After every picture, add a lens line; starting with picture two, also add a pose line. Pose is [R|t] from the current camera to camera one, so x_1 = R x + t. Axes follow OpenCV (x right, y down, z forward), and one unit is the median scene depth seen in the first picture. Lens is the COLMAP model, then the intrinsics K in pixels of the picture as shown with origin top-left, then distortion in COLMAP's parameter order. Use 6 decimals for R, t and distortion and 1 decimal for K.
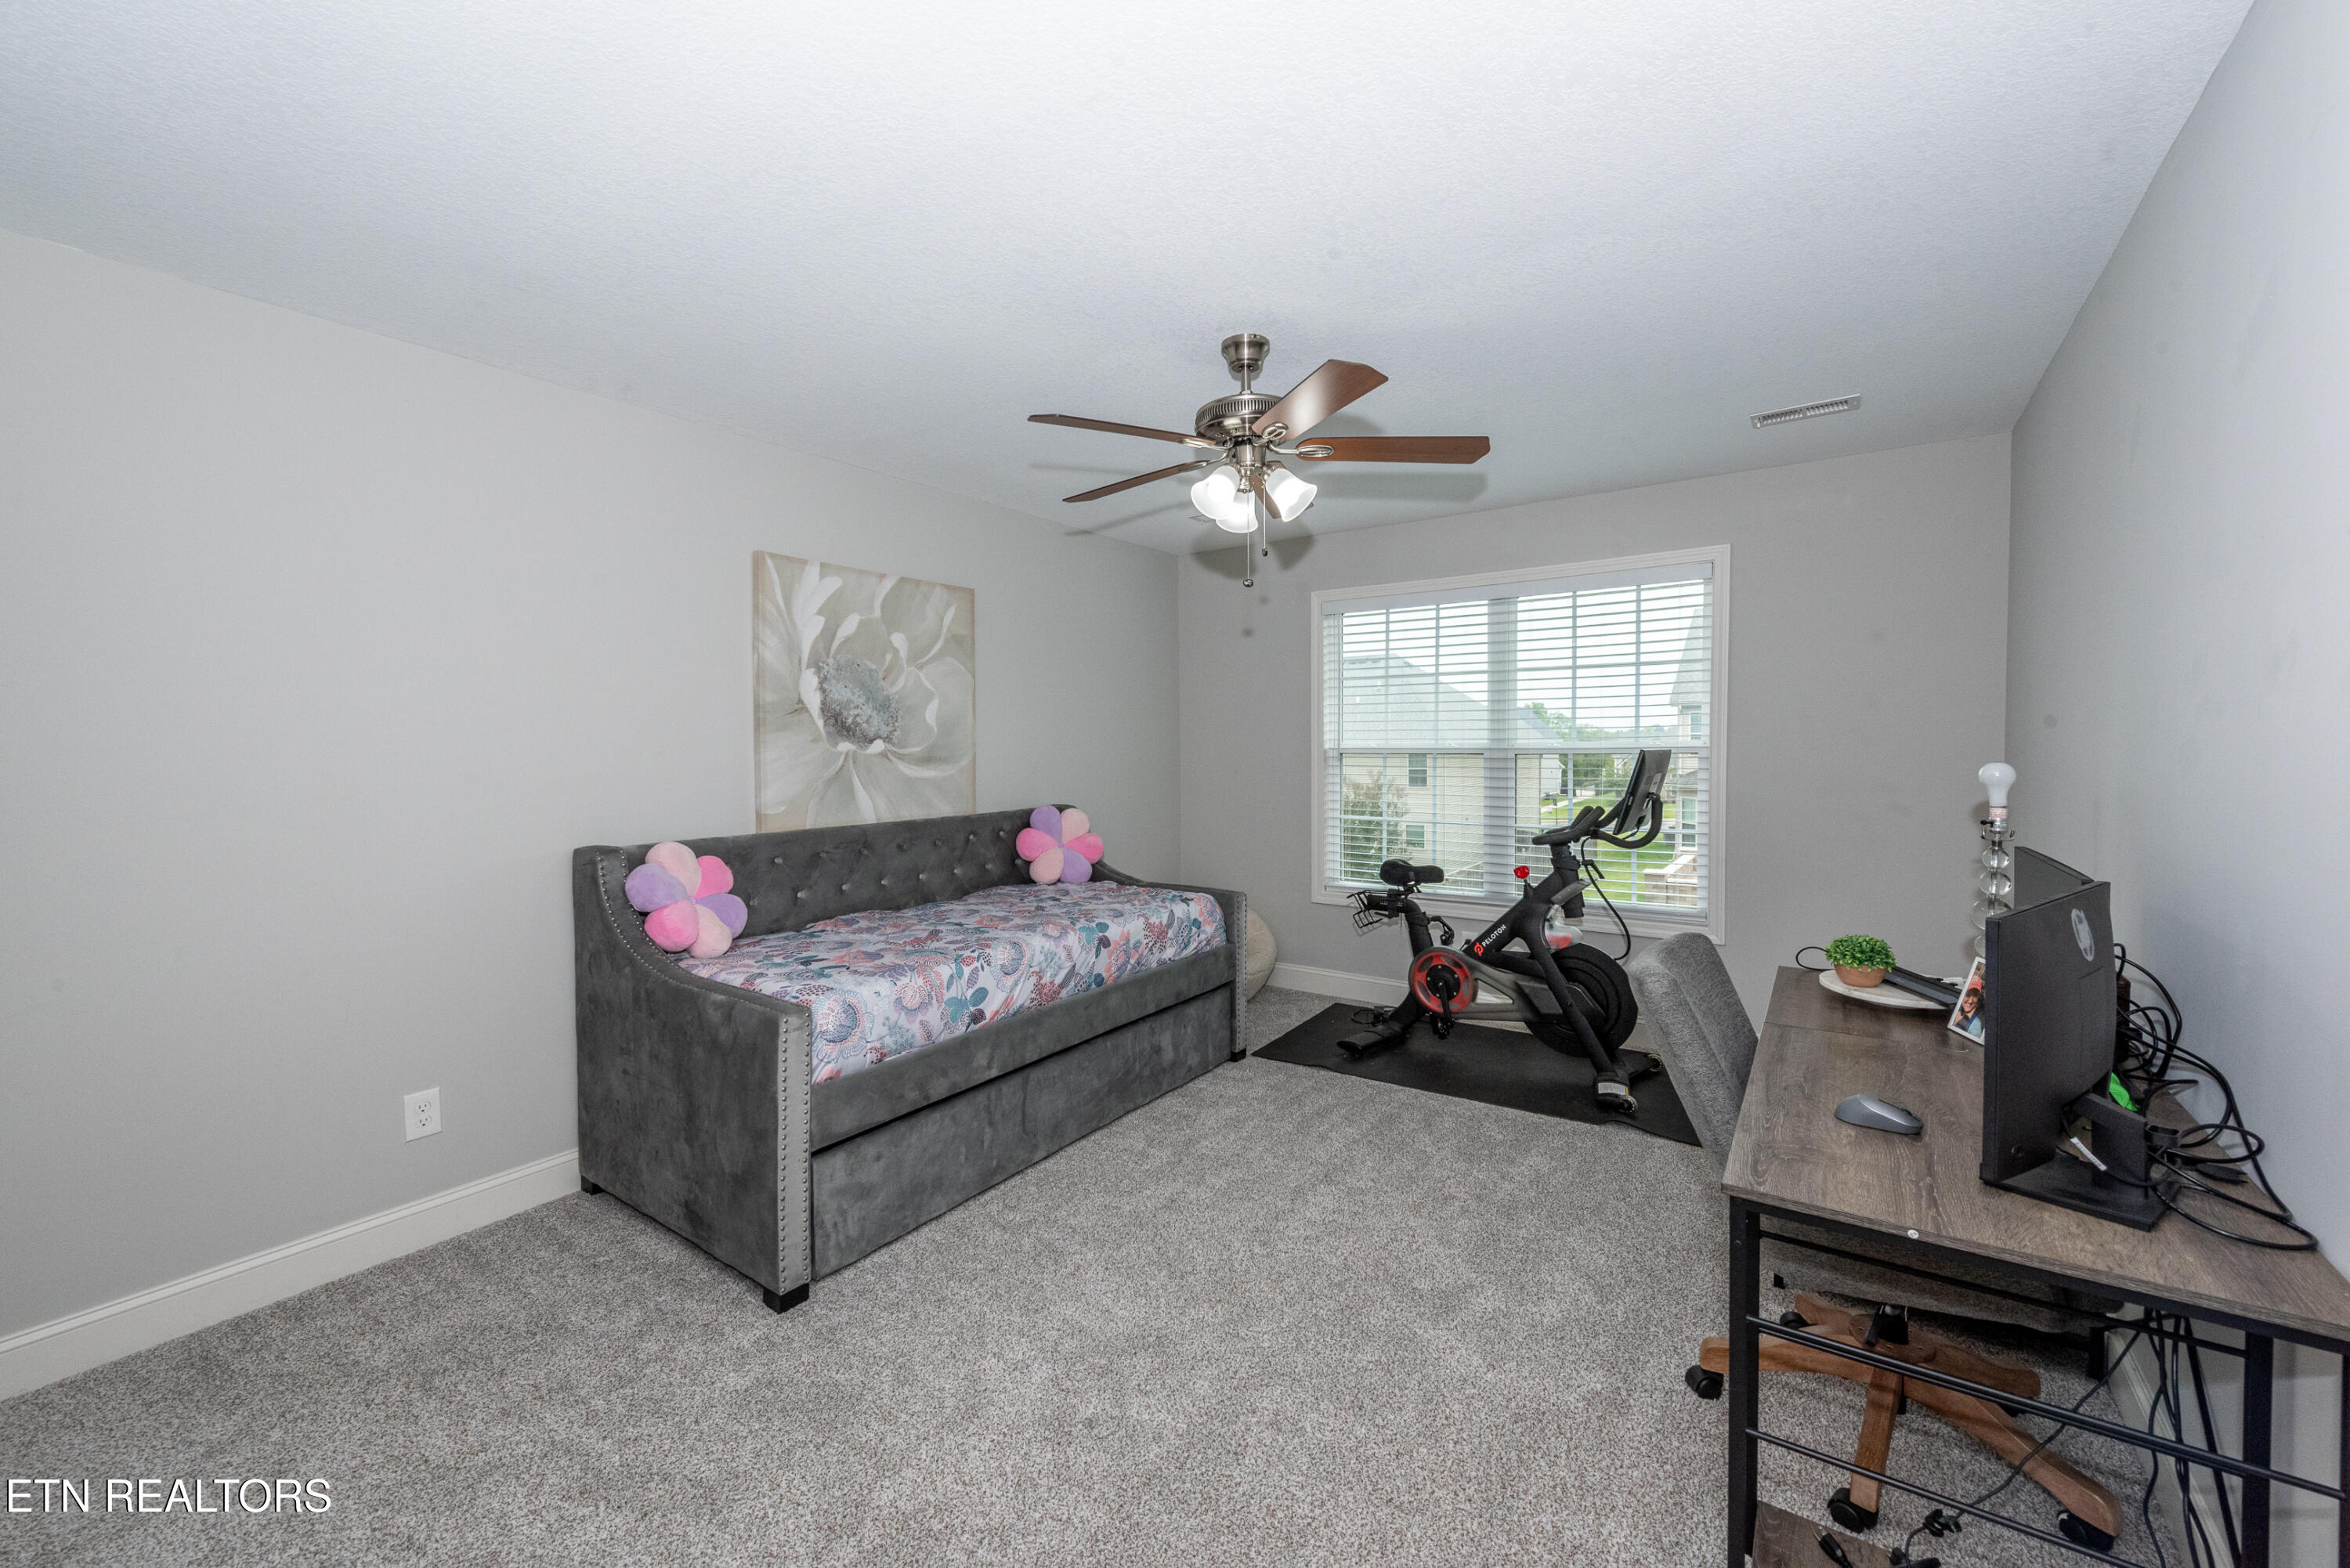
lens RADIAL K [[928.5, 0, 1177.8], [0, 928.5, 771.6], [0, 0, 1]] dist [0.009793, -0.000274]
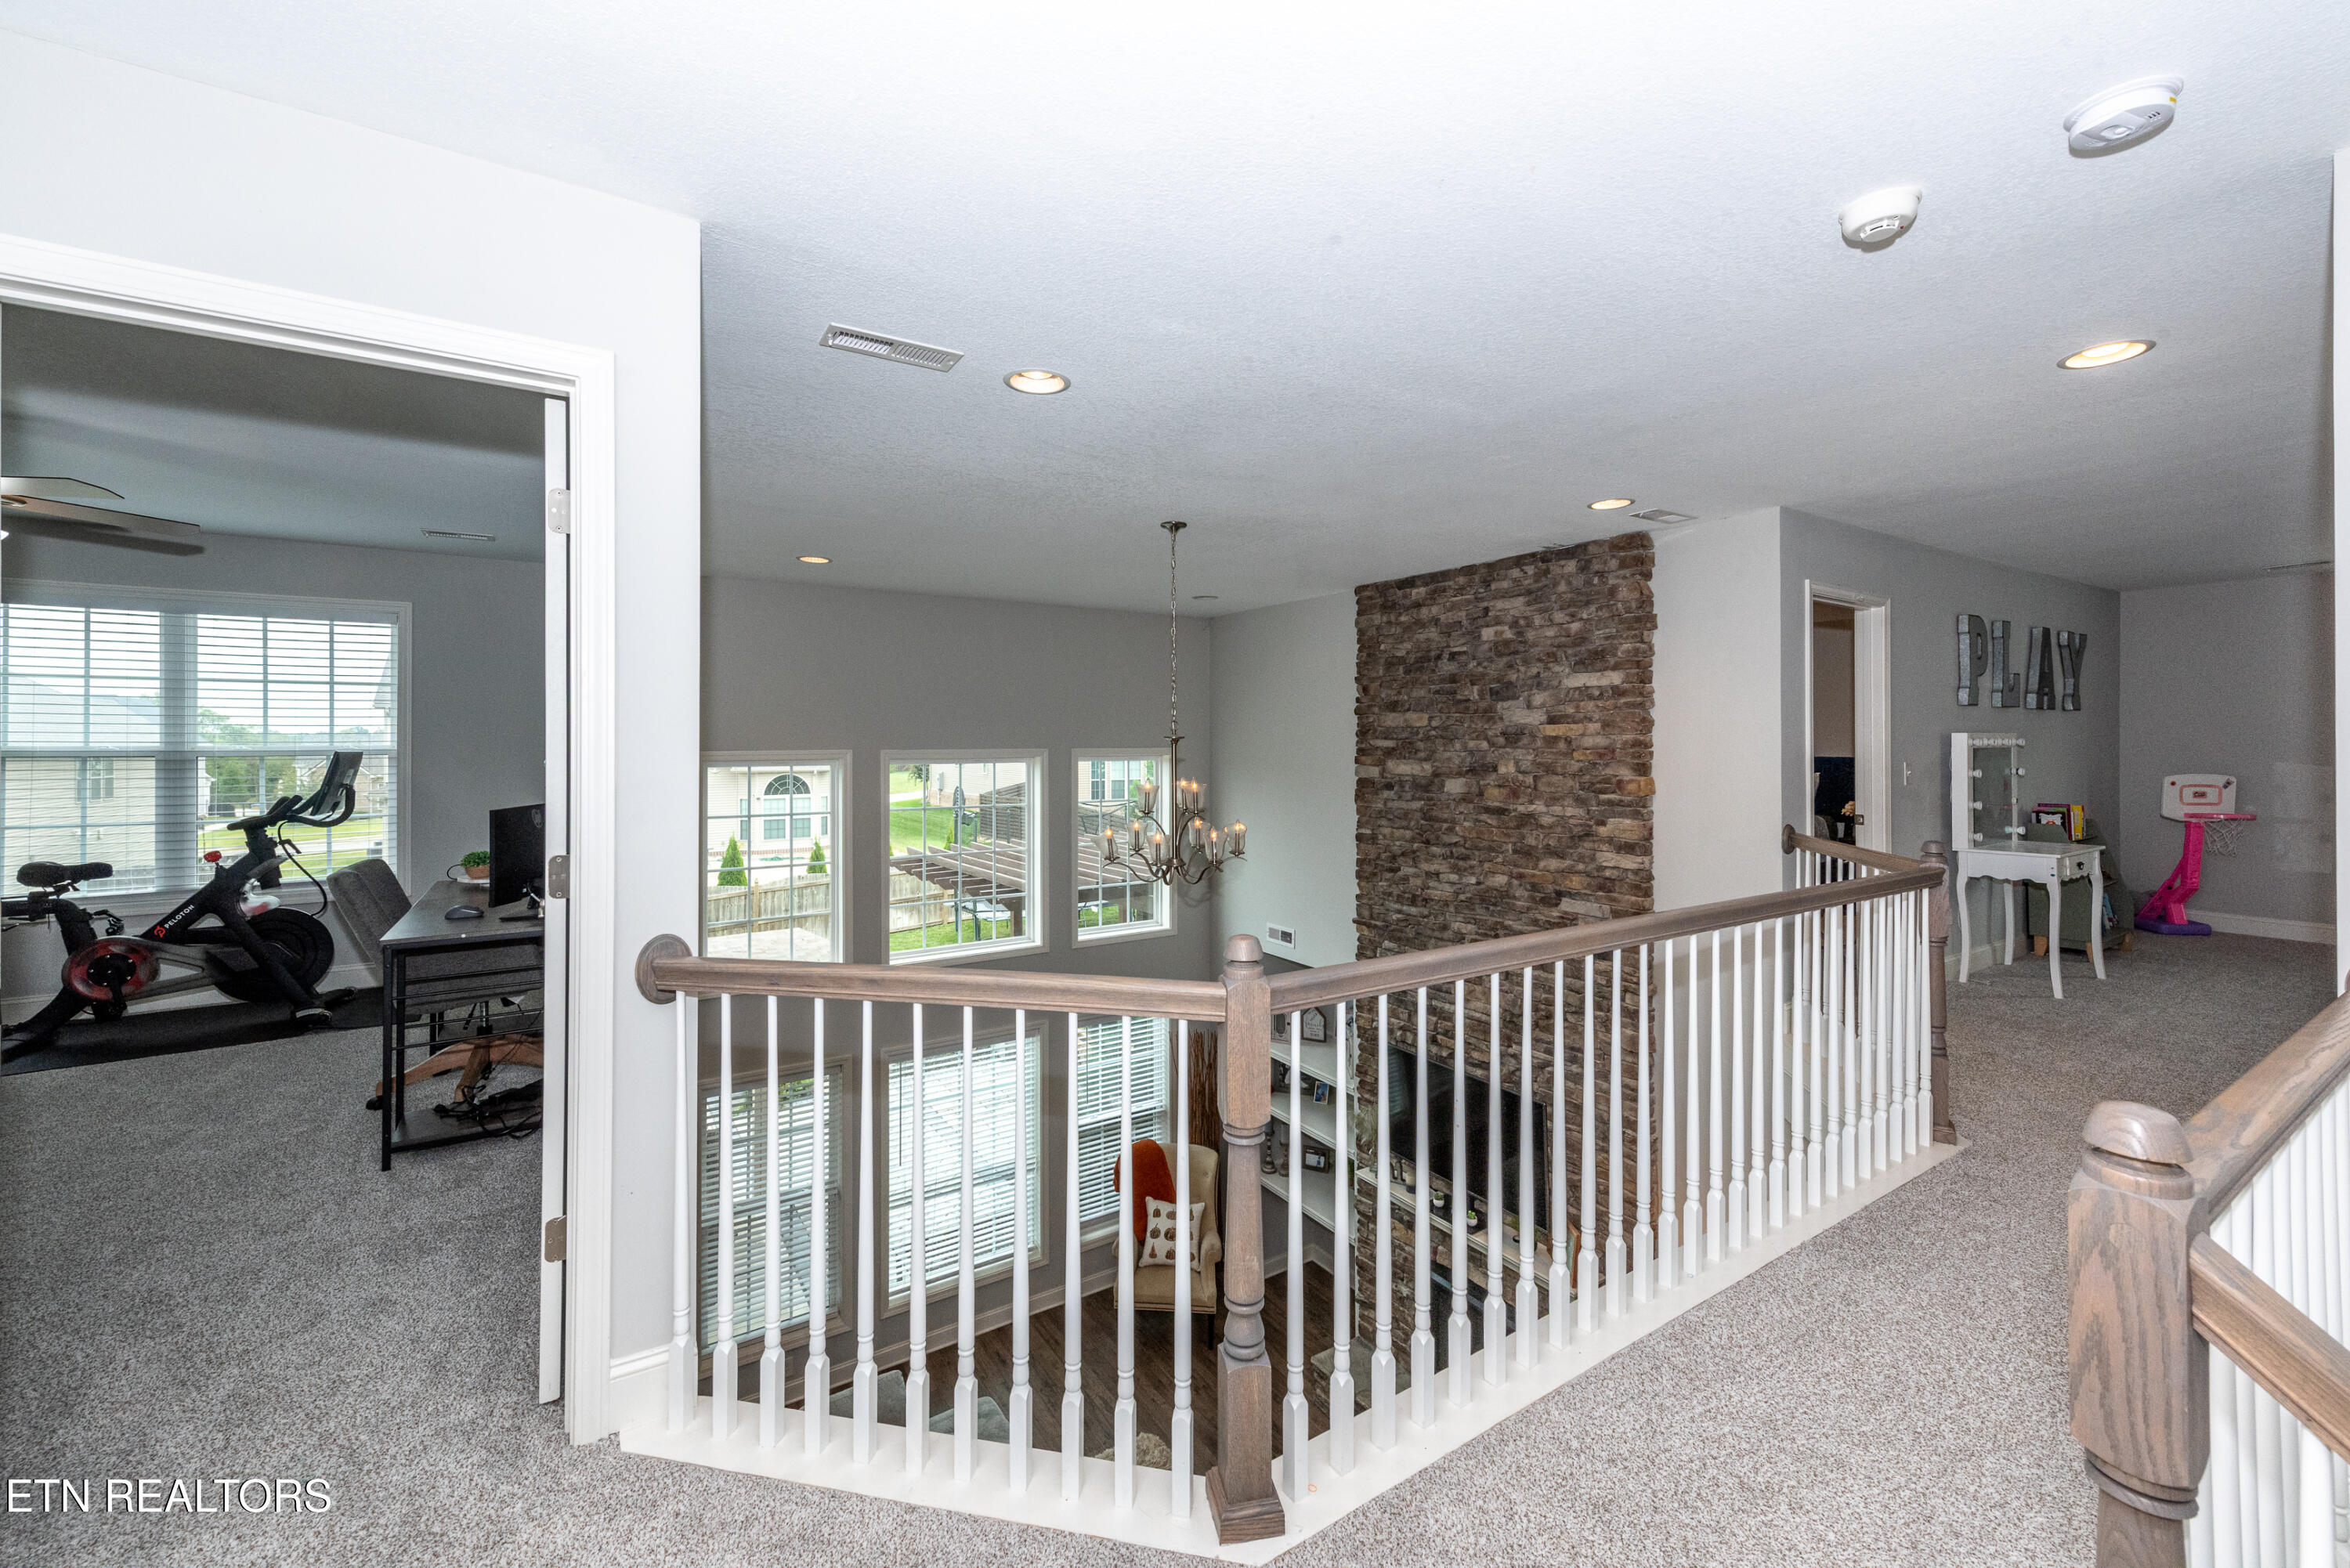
lens RADIAL K [[928.5, 0, 1162.3], [0, 928.5, 744.3], [0, 0, 1]] dist [0.009793, -0.000274]
pose [[0.376833, 0.007284, 0.926253, -0.269278], [0.026837, 0.999463, -0.018778, 0.020868], [-0.925892, 0.031934, 0.376436, -0.545184]]
